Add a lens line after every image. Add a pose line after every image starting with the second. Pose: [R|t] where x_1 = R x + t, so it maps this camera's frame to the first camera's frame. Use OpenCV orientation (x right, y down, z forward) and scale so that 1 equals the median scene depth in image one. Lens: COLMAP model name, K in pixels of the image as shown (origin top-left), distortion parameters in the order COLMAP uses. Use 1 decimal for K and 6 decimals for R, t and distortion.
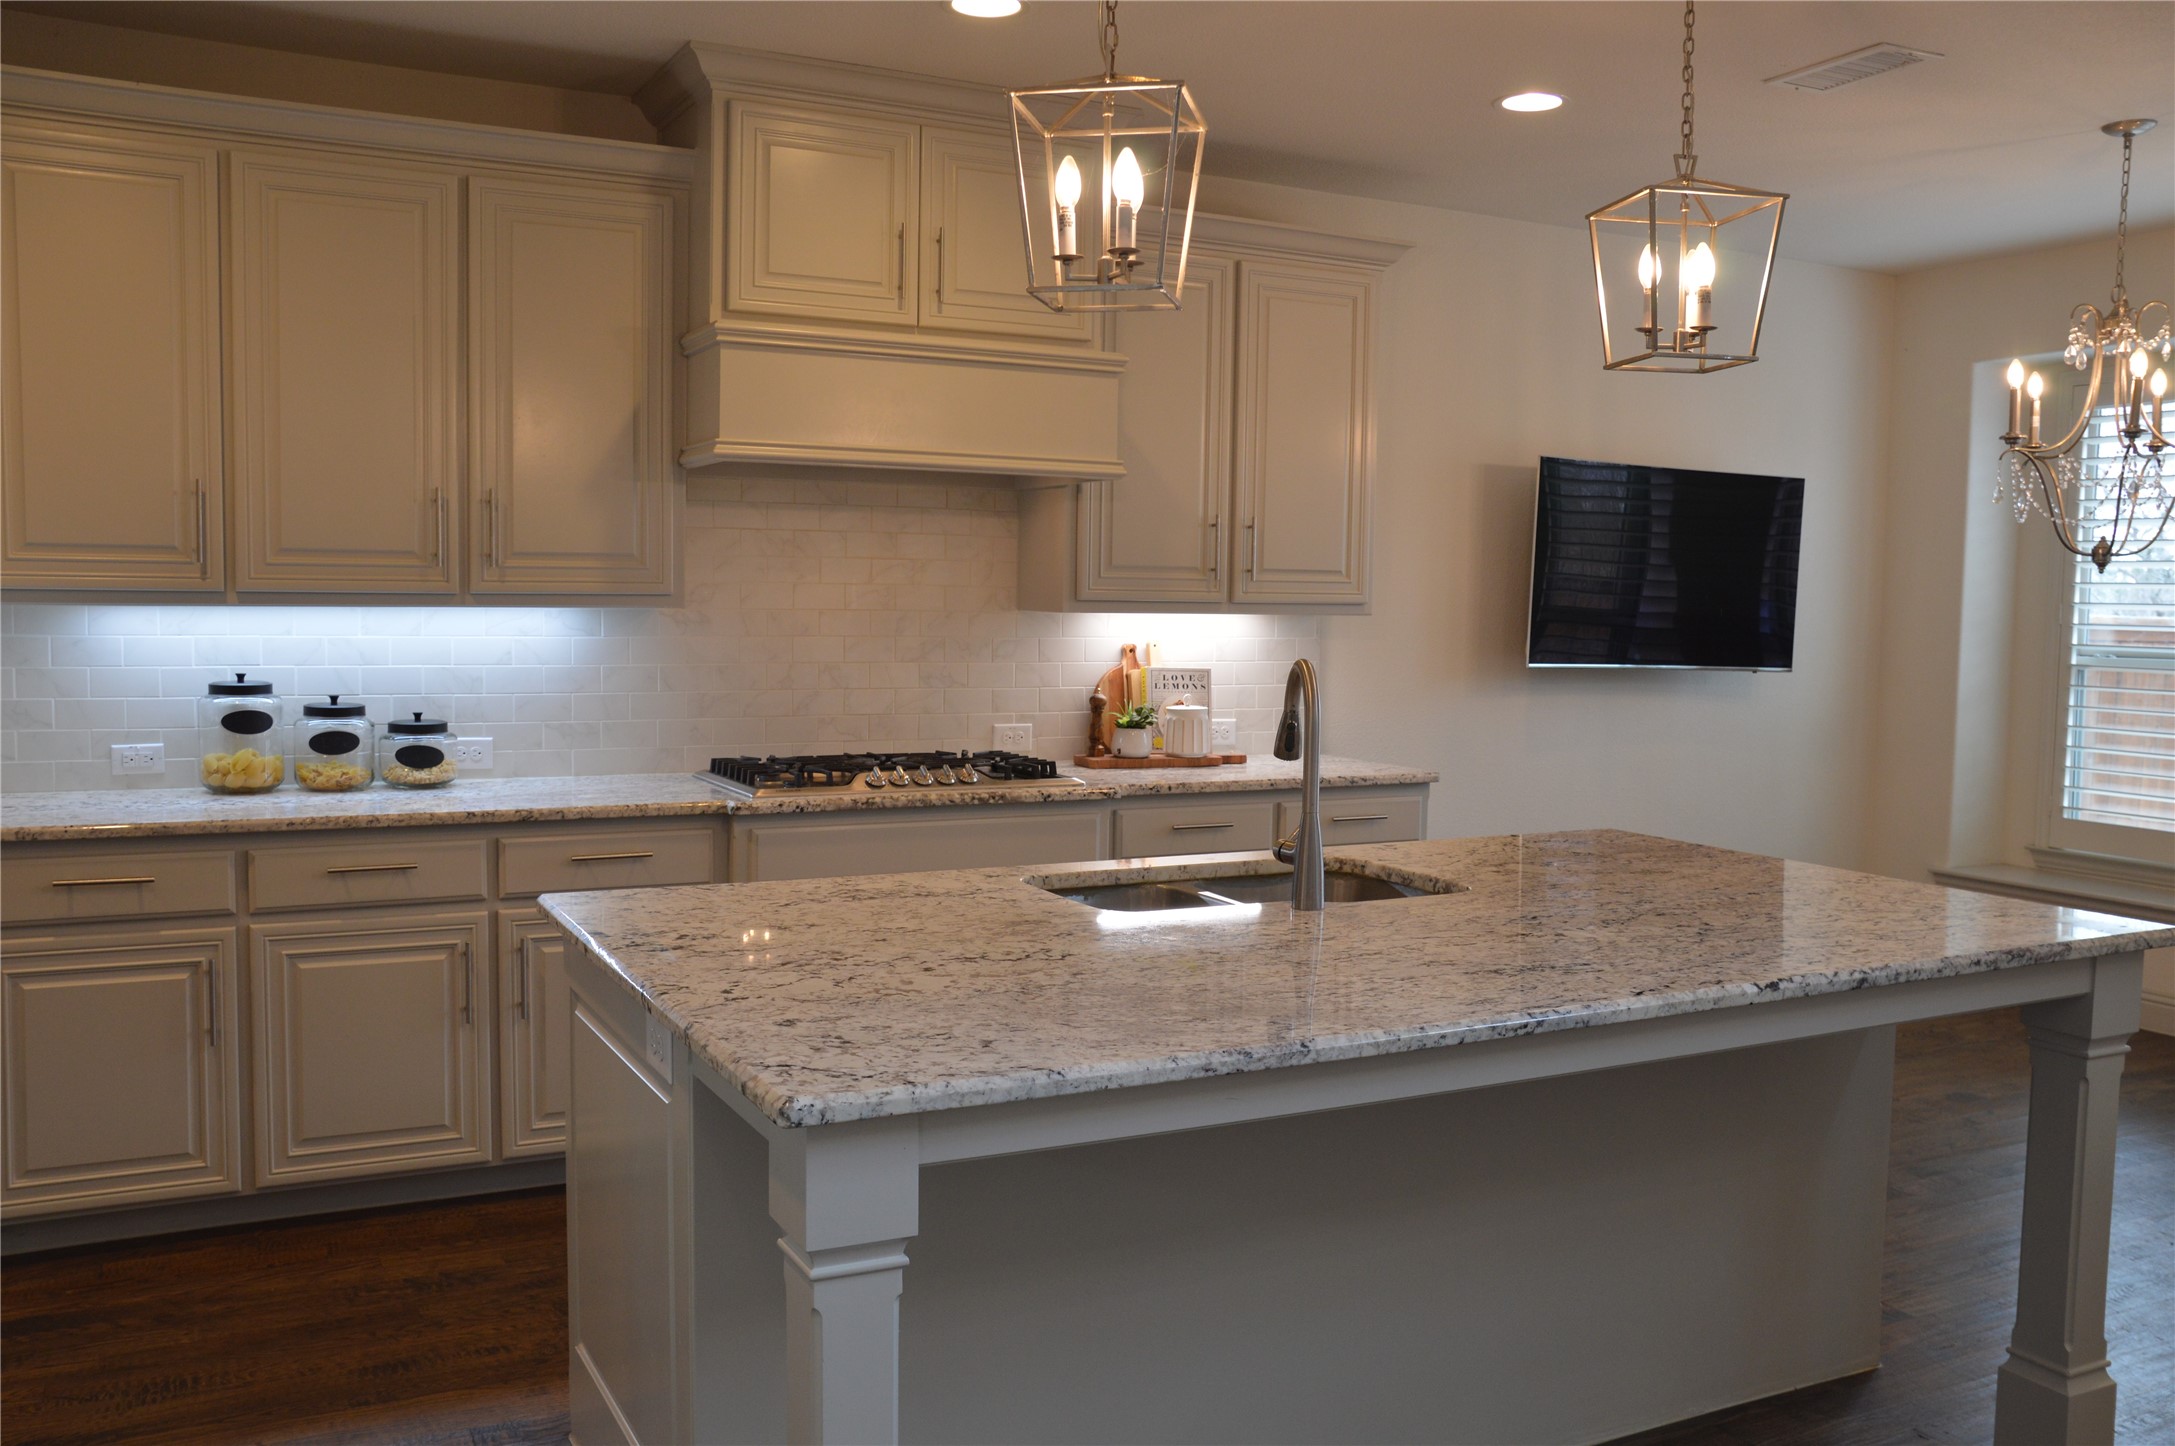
lens RADIAL K [[1819.1, 0, 1087.5], [0, 1819.1, 723.0], [0, 0, 1]] dist [-0.070657, 0.000507]
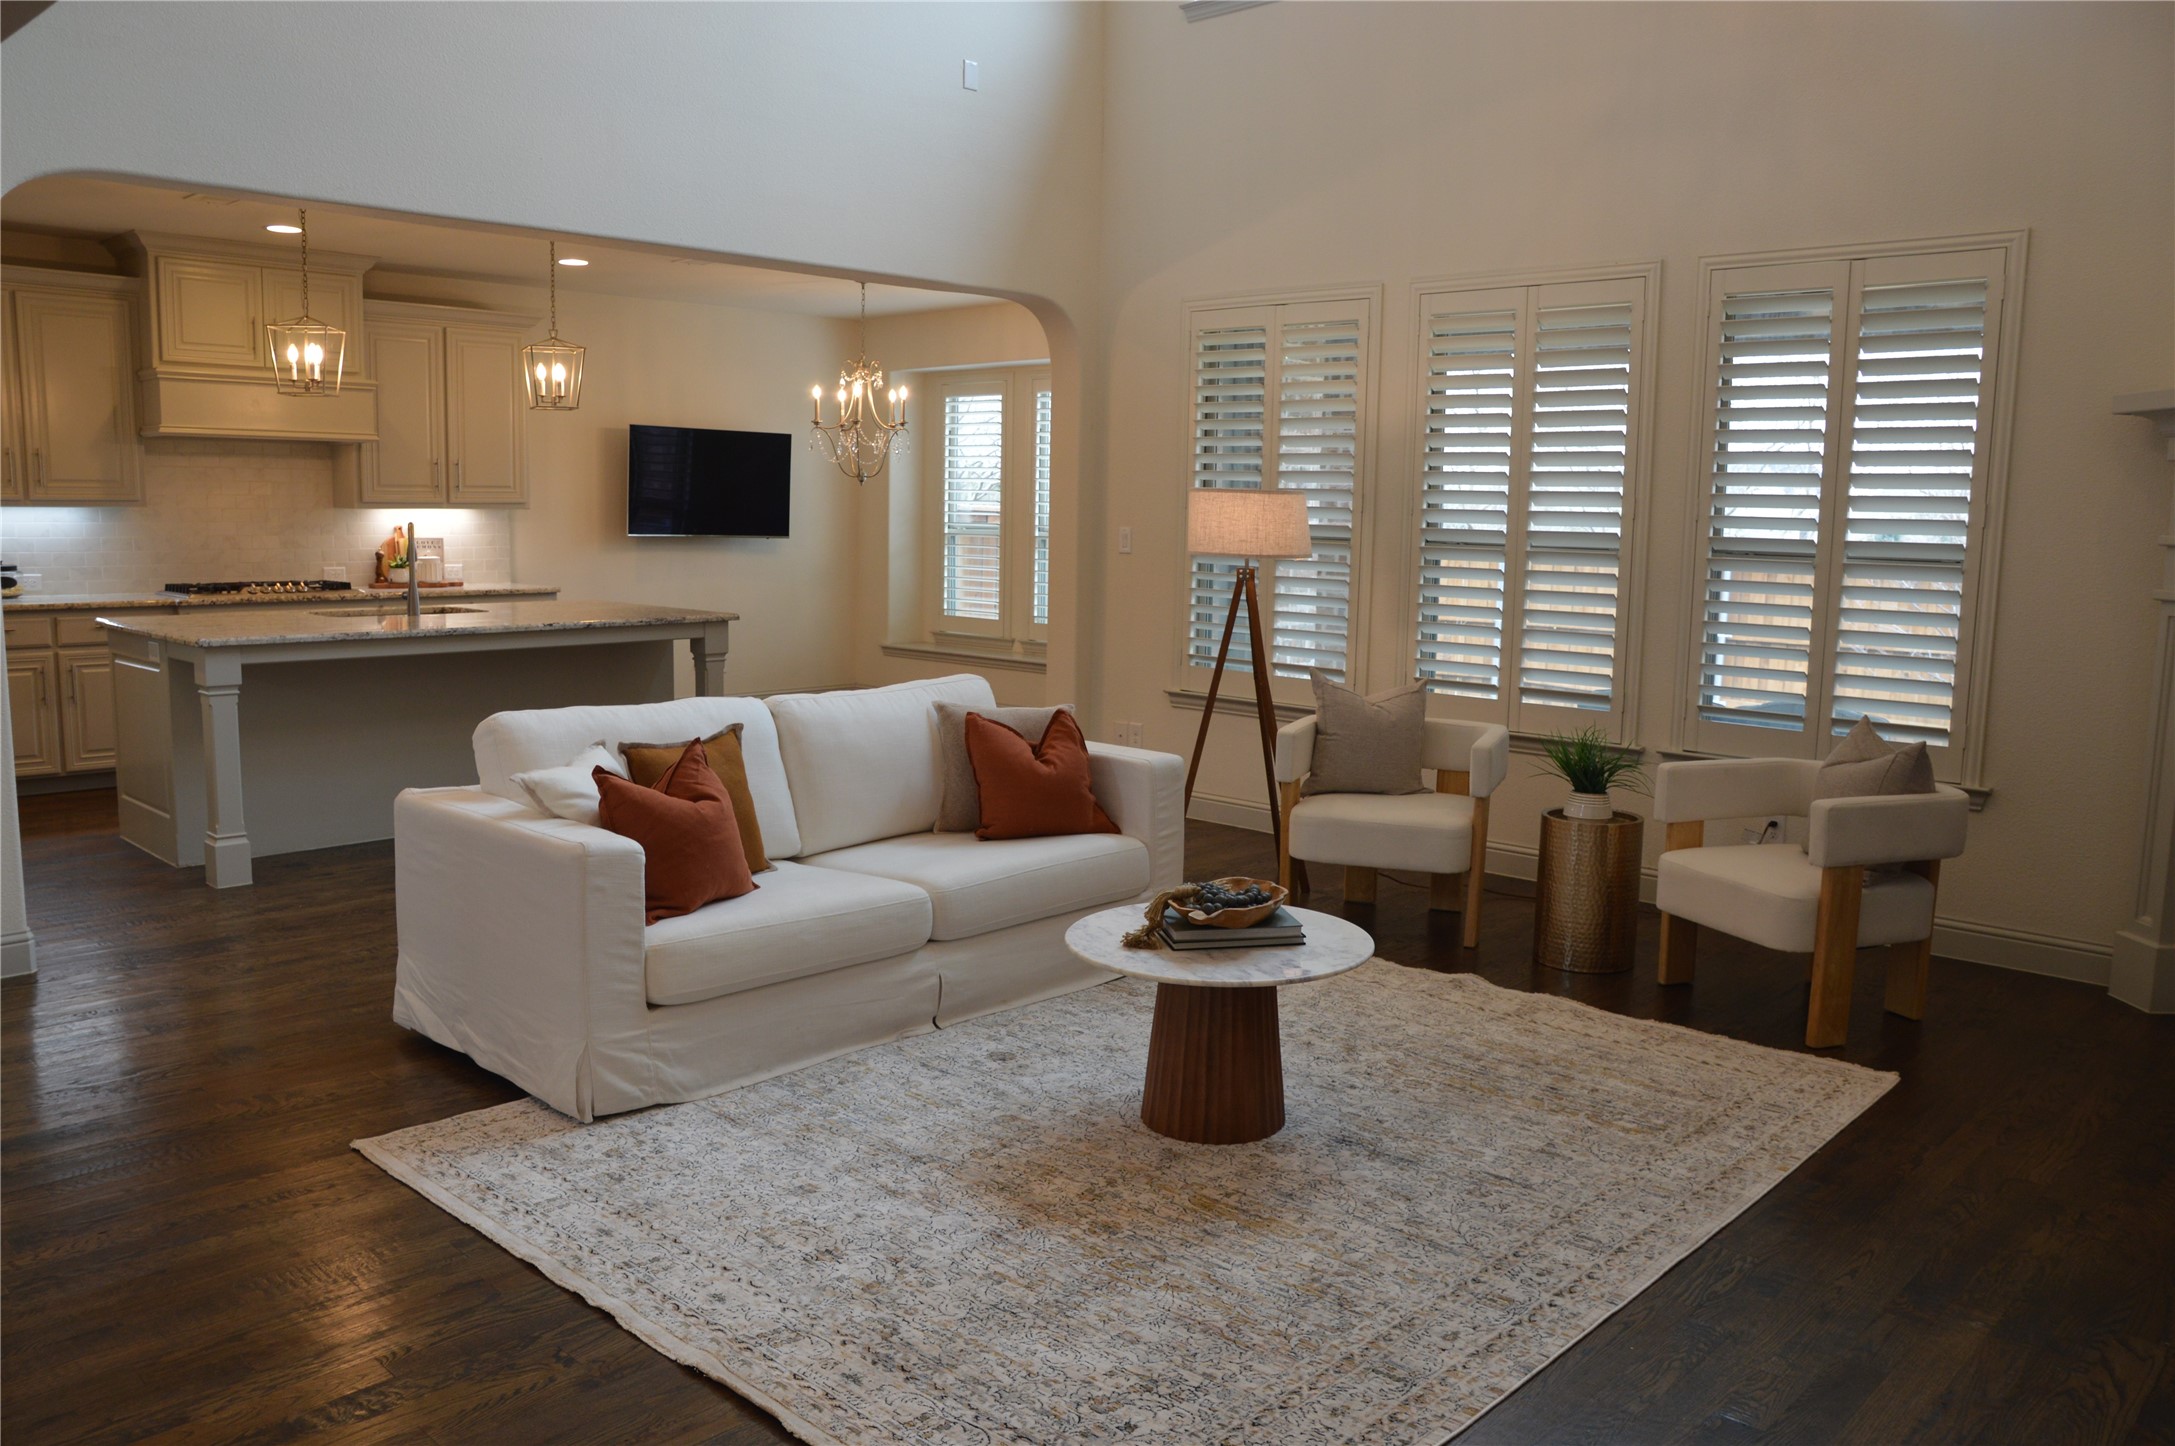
lens RADIAL K [[1631.1, 0, 1077.1], [0, 1631.1, 731.0], [0, 0, 1]] dist [-0.126753, 0.105522]
pose [[0.947947, -0.044012, 0.315372, 0.192819], [0.022385, 0.997162, 0.071875, 0.081207], [-0.317641, -0.061074, 0.946242, -0.999248]]
